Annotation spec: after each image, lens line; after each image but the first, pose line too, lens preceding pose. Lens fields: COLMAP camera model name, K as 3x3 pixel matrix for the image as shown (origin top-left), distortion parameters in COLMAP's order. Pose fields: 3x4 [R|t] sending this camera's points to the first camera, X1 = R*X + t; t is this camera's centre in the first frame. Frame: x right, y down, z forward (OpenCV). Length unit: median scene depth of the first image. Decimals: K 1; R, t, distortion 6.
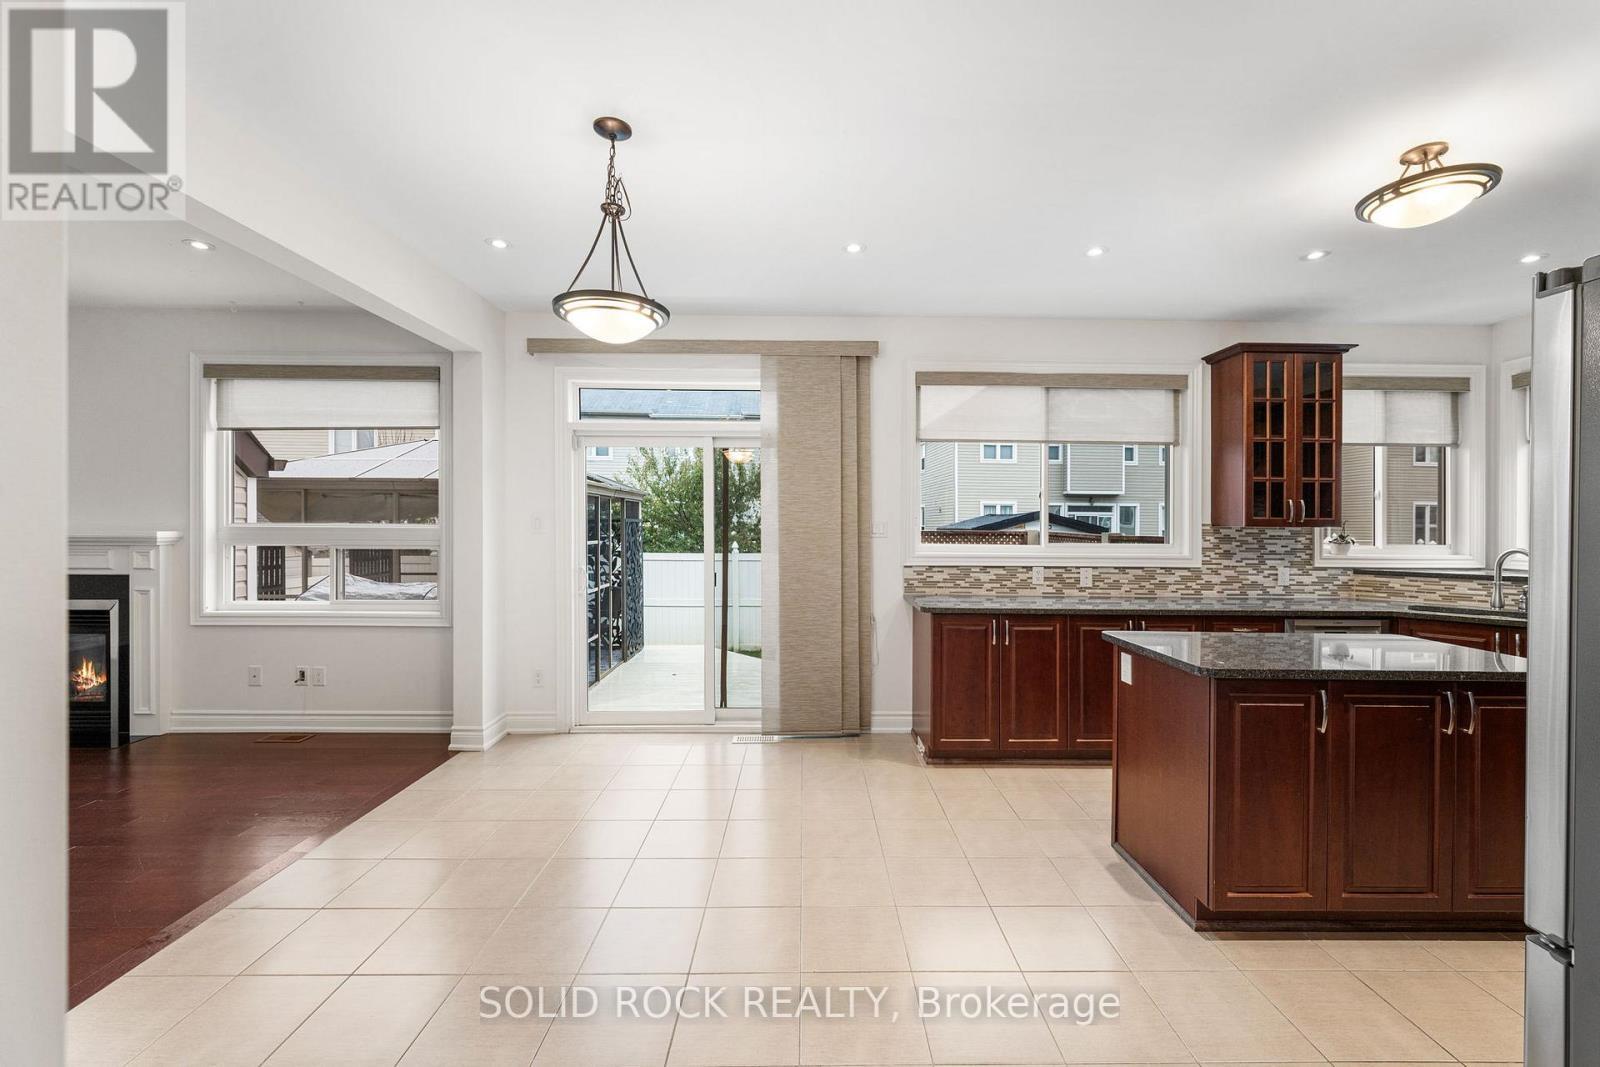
lens RADIAL K [[613.5, 0, 800.0], [0, 613.5, 533.5], [0, 0, 1]] dist [-0.000527, 0.000075]
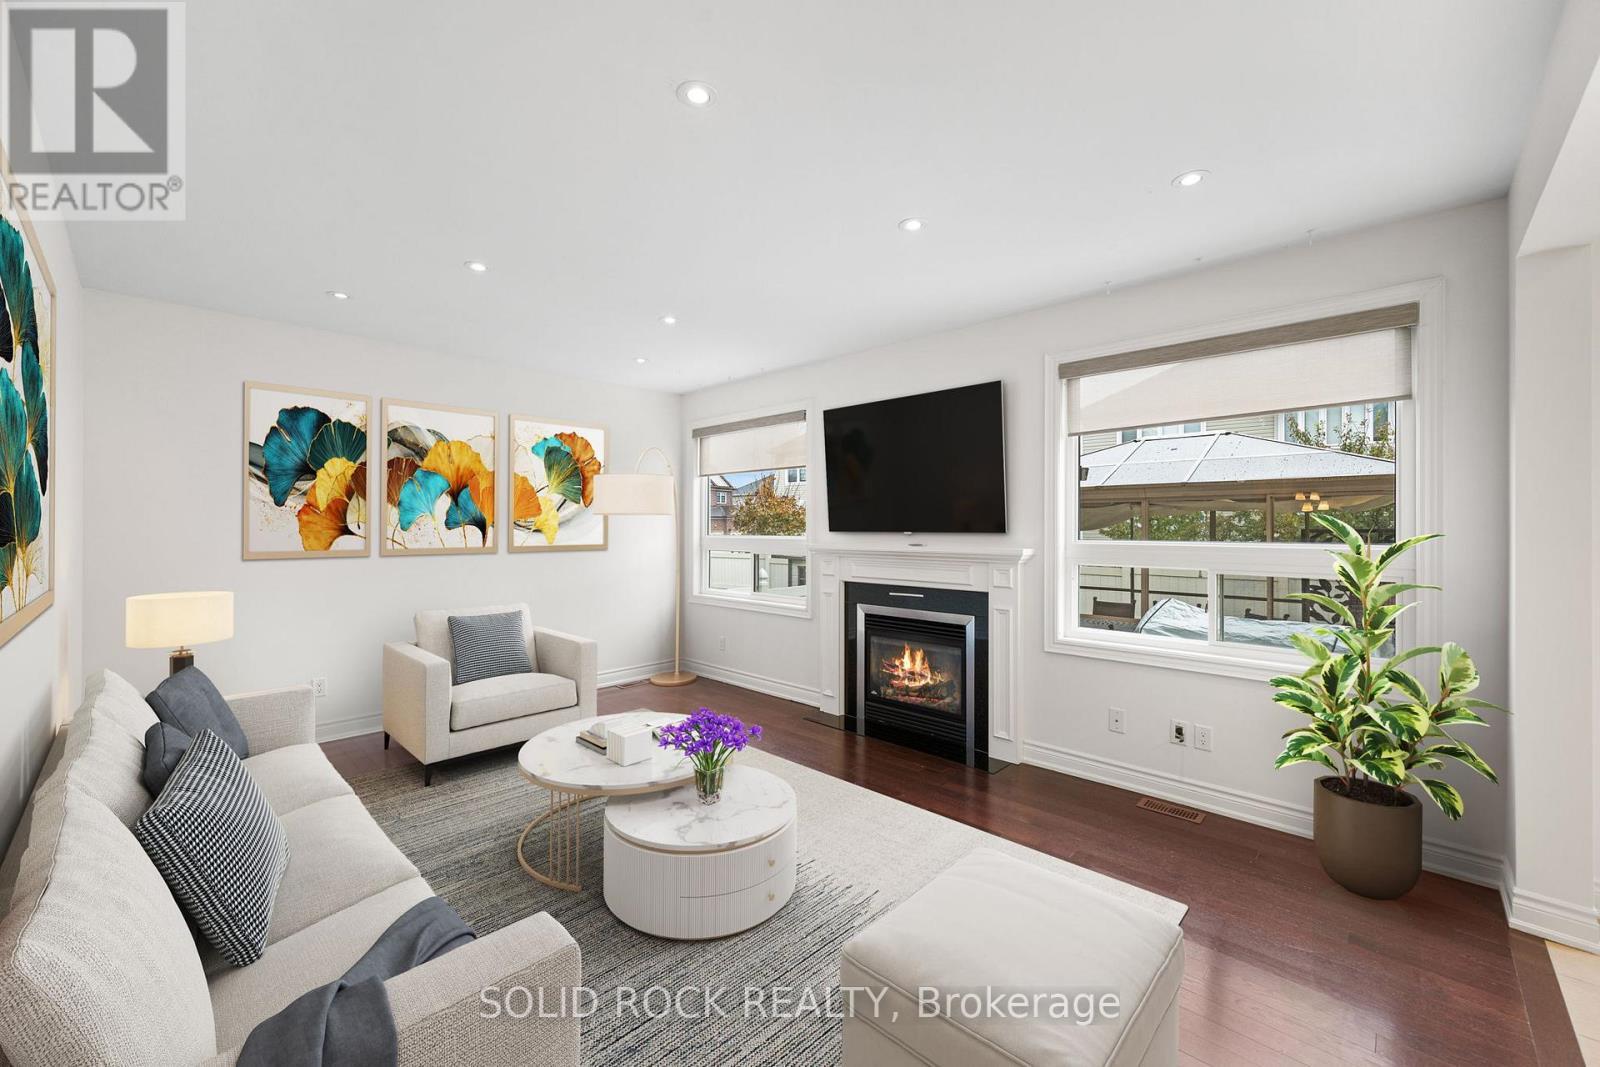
lens RADIAL K [[613.5, 0, 800.0], [0, 613.5, 533.5], [0, 0, 1]] dist [-0.000527, 0.000075]
pose [[0.714882, 0.001325, -0.699244, -0.611328], [-0.007150, 0.999960, -0.005414, -0.018889], [0.699209, 0.008870, 0.714863, 0.084366]]
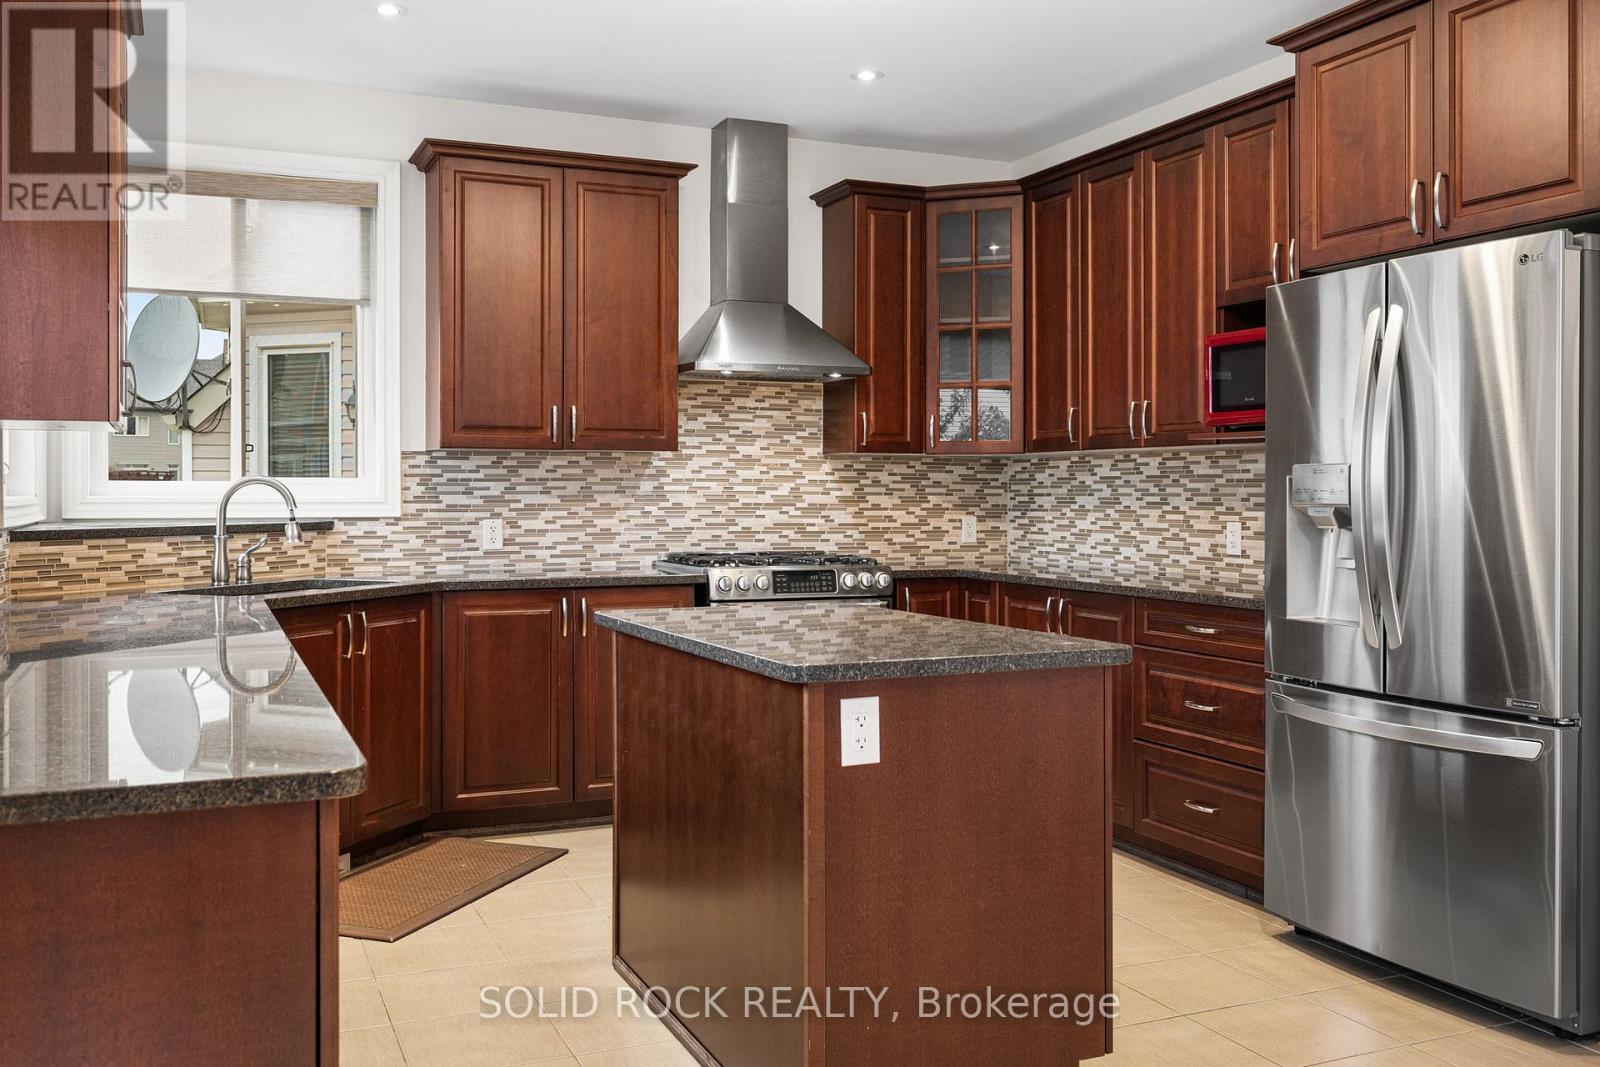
lens RADIAL K [[1398.5, 0, 798.2], [0, 1398.5, 487.0], [0, 0, 1]] dist [-0.000104, 0.001568]
pose [[-0.385309, -0.005626, 0.922770, -0.222253], [0.005984, 0.999945, 0.008596, 0.022808], [-0.922768, 0.008834, -0.385254, 0.889919]]
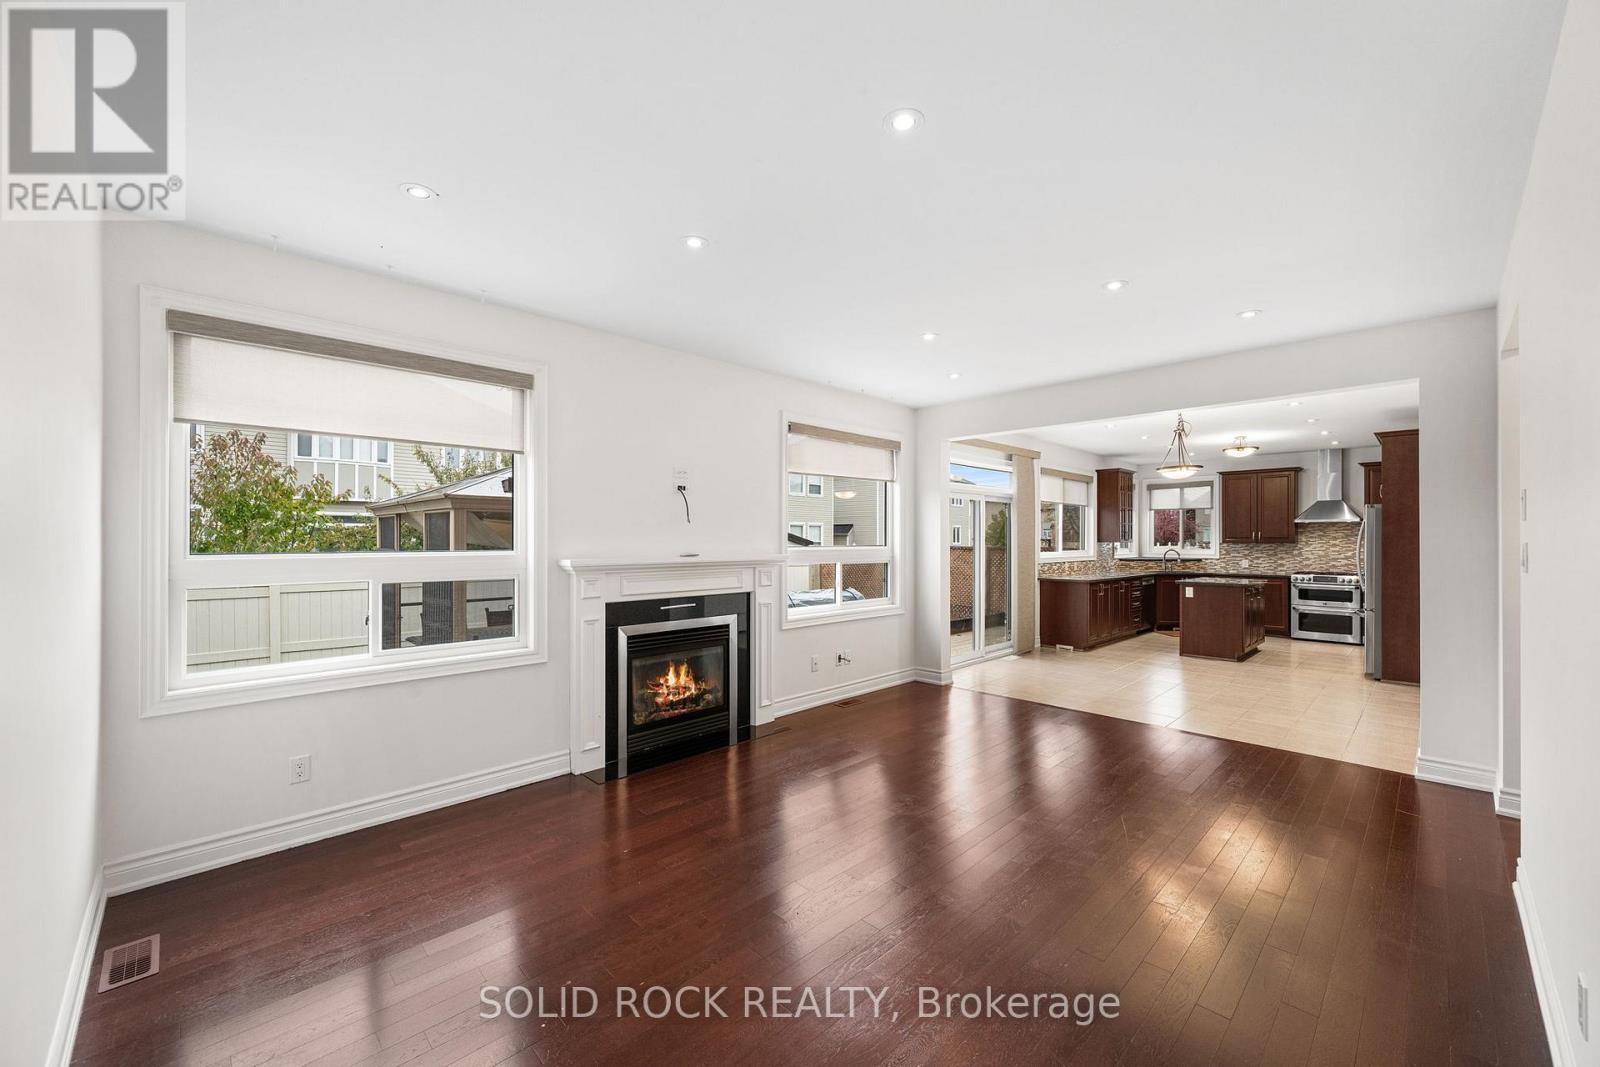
lens RADIAL K [[631.1, 0, 800.0], [0, 631.1, 533.5], [0, 0, 1]] dist [0.000217, 0.000095]
pose [[0.724029, -0.000491, 0.689769, -1.840122], [0.010721, 0.999887, -0.010542, -0.032474], [-0.689686, 0.015028, 0.723953, 0.043692]]
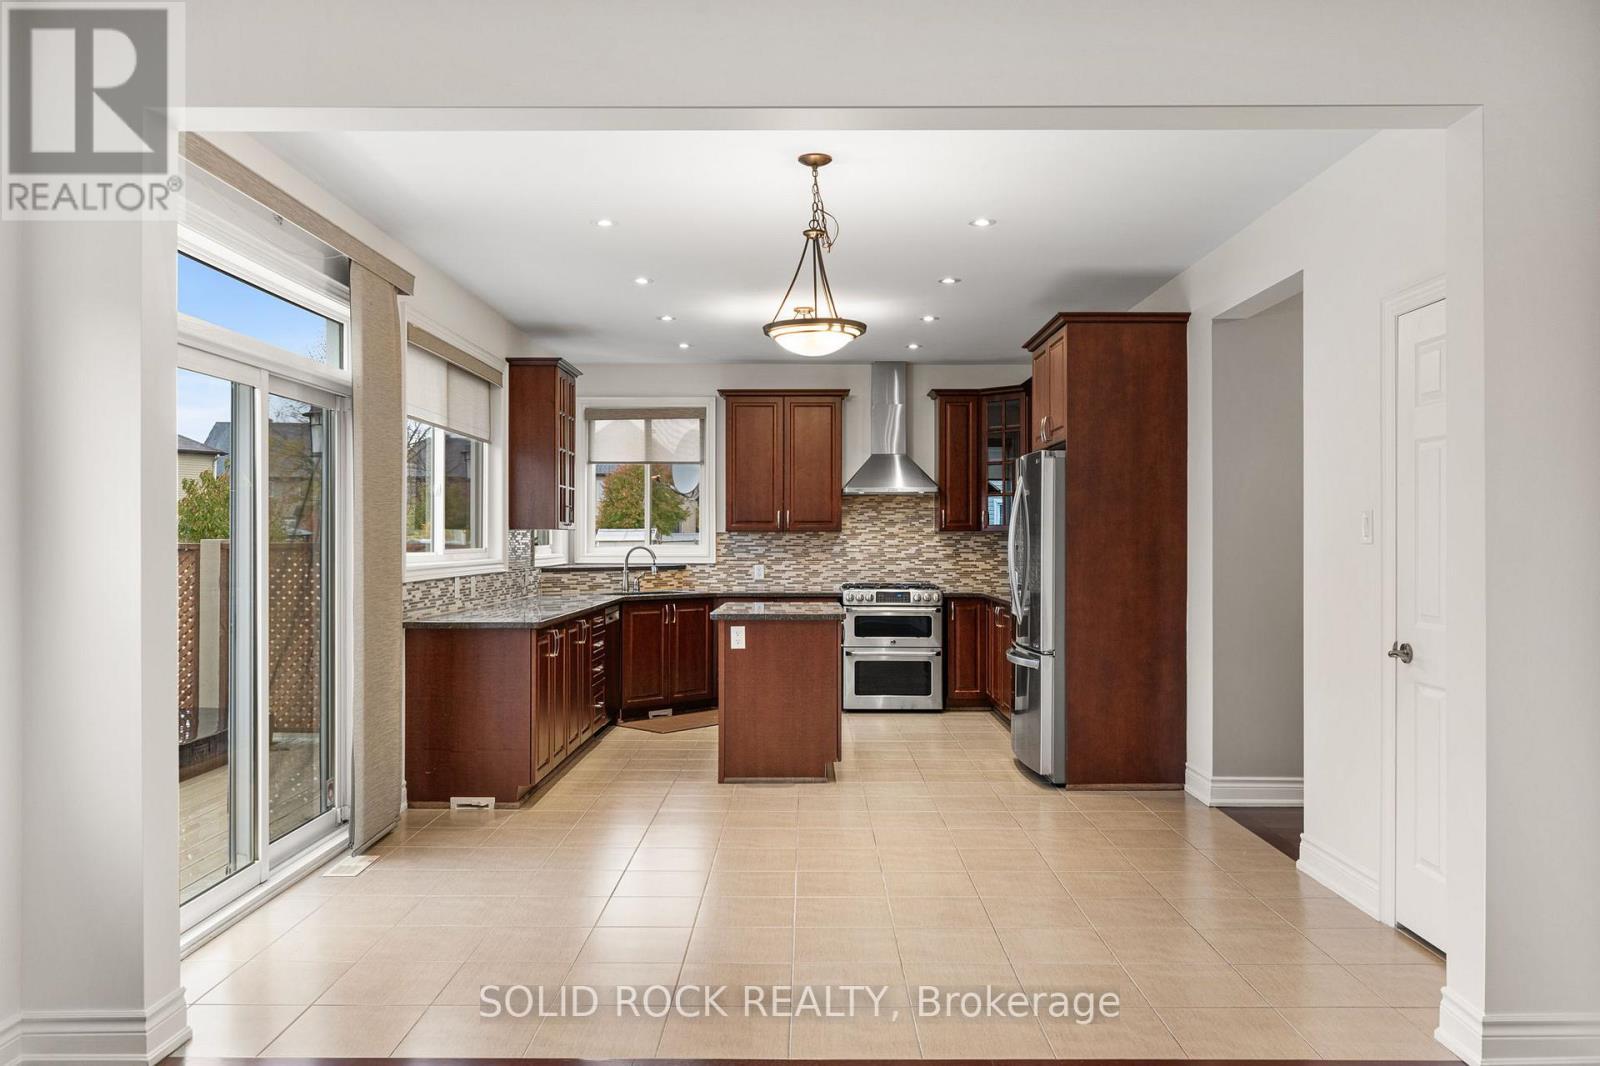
lens RADIAL K [[1194.2, 0, 800.0], [0, 1194.2, 533.0], [0, 0, 1]] dist [0.001156, -0.001662]
pose [[0.023287, -0.003132, 0.999724, -1.264505], [0.010601, 0.999940, 0.002886, -0.006405], [-0.999673, 0.010530, 0.023319, 0.497698]]
